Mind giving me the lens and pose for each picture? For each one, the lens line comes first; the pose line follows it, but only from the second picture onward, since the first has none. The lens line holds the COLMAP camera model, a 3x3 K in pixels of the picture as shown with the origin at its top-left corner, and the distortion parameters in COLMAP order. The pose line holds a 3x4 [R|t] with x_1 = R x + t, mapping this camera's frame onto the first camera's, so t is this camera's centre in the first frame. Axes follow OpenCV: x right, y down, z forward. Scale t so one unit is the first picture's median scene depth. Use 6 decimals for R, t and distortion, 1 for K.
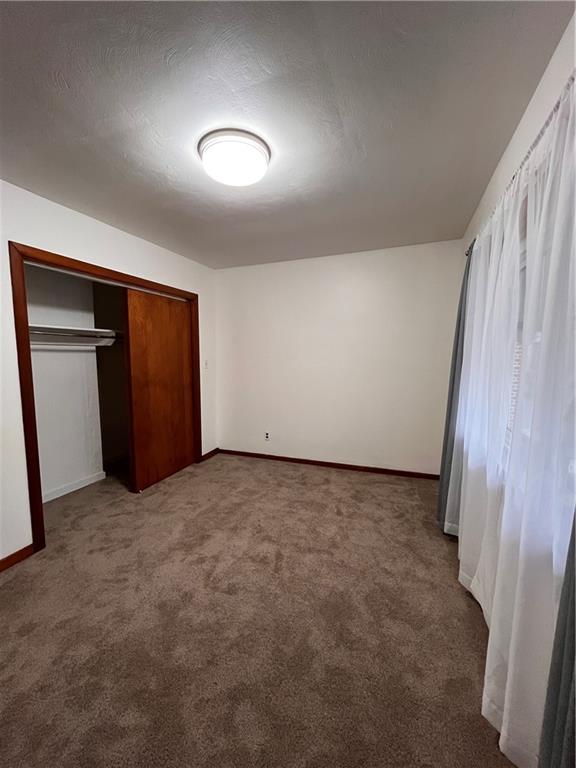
lens RADIAL K [[309.9, 0, 289.3], [0, 309.9, 385.9], [0, 0, 1]] dist [-0.005498, 0.000223]
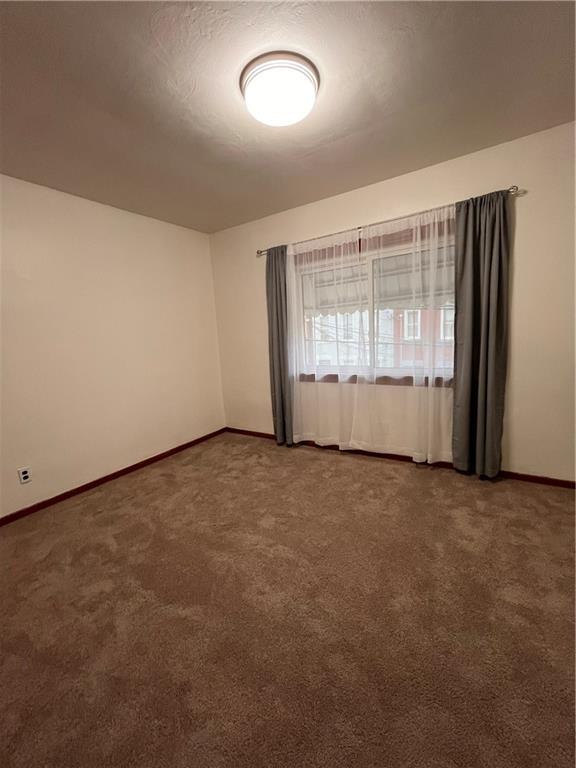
lens RADIAL K [[309.9, 0, 288.9], [0, 309.9, 382.6], [0, 0, 1]] dist [-0.005498, 0.000223]
pose [[0.219663, -0.165546, 0.961428, -0.671656], [0.168734, 0.977092, 0.129691, 0.000042], [-0.960873, 0.133738, 0.242564, 0.495131]]
